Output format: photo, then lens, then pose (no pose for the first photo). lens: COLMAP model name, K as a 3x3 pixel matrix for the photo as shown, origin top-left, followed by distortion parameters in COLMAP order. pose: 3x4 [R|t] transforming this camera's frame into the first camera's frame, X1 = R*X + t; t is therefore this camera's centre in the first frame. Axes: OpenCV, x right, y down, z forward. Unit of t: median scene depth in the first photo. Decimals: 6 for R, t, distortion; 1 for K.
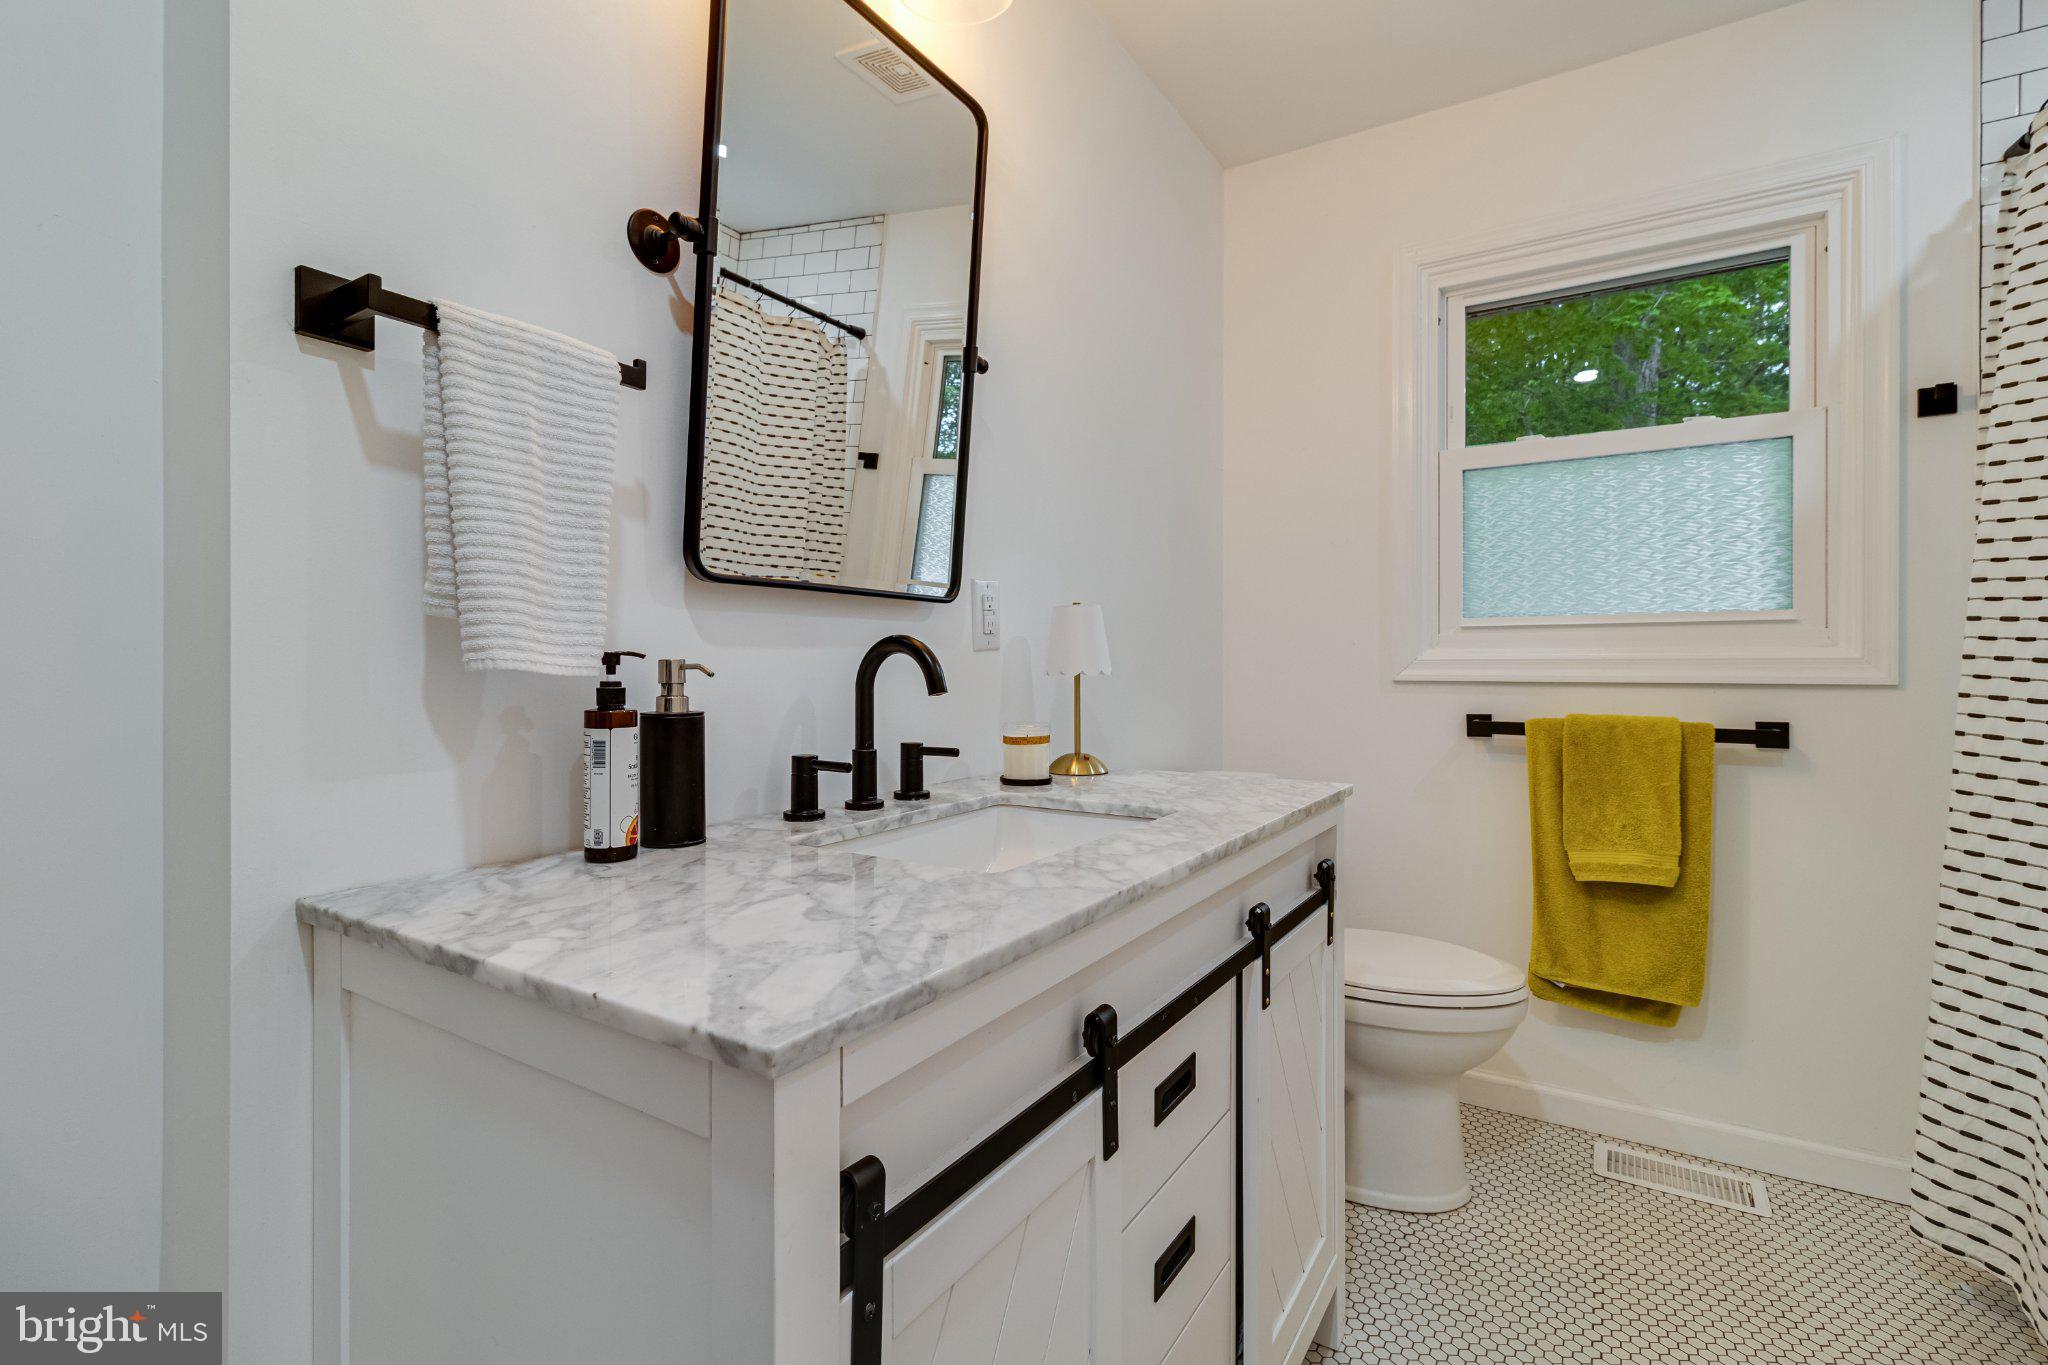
lens RADIAL K [[938.3, 0, 1015.6], [0, 938.3, 666.4], [0, 0, 1]] dist [-0.001046, 0.000669]
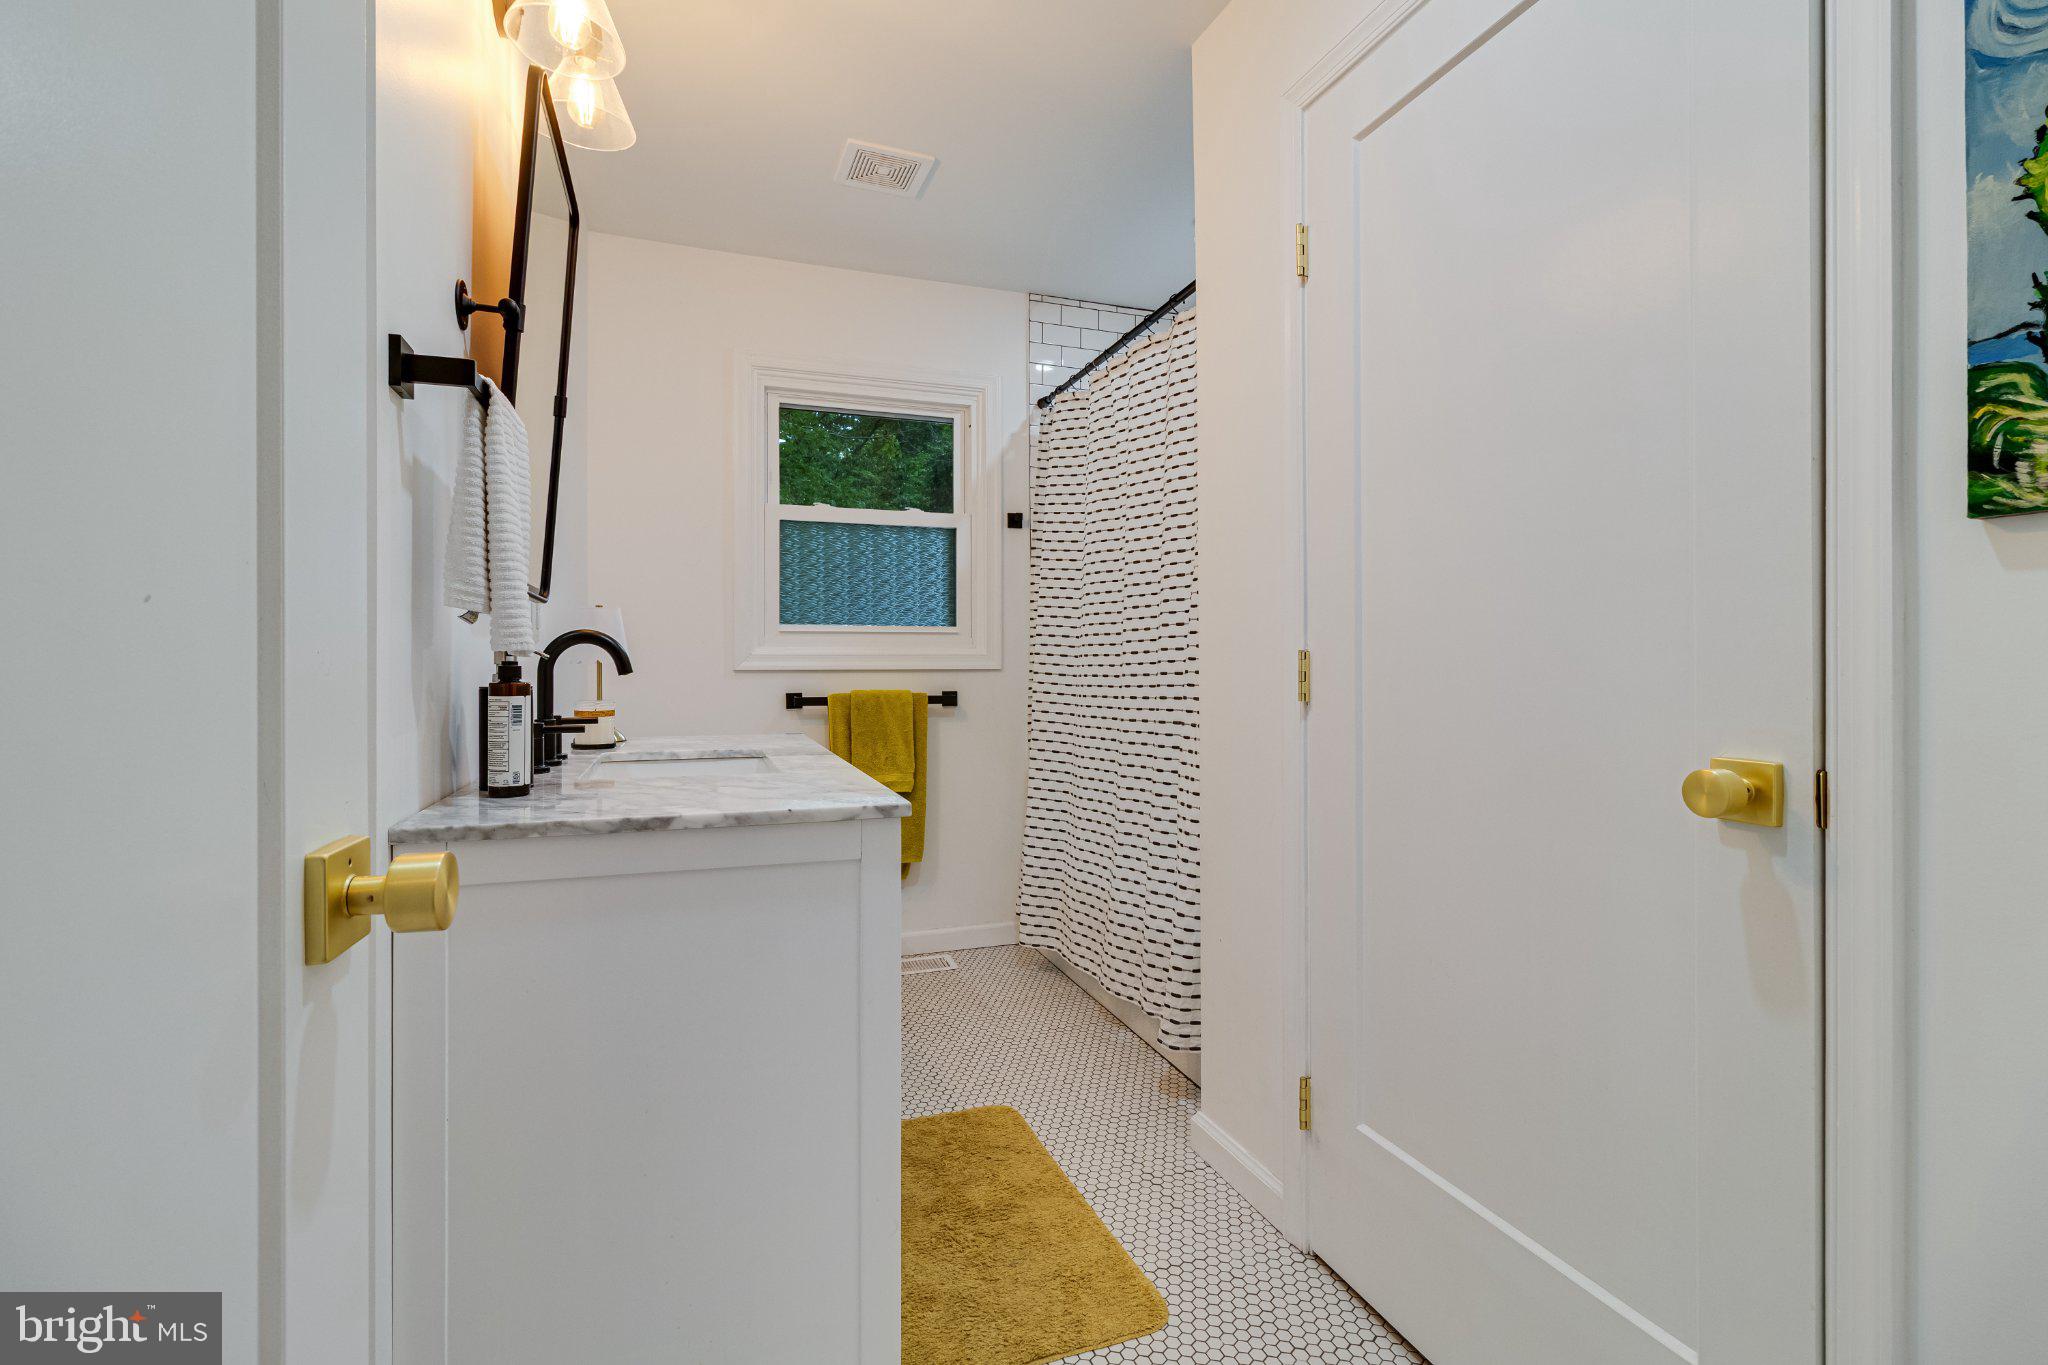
lens RADIAL K [[938.3, 0, 1034.4], [0, 938.3, 663.5], [0, 0, 1]] dist [-0.001046, 0.000669]
pose [[0.606259, -0.000498, 0.795267, -0.483698], [0.002591, 0.999996, -0.001349, 0.010657], [-0.795263, 0.002878, 0.606258, -0.181333]]
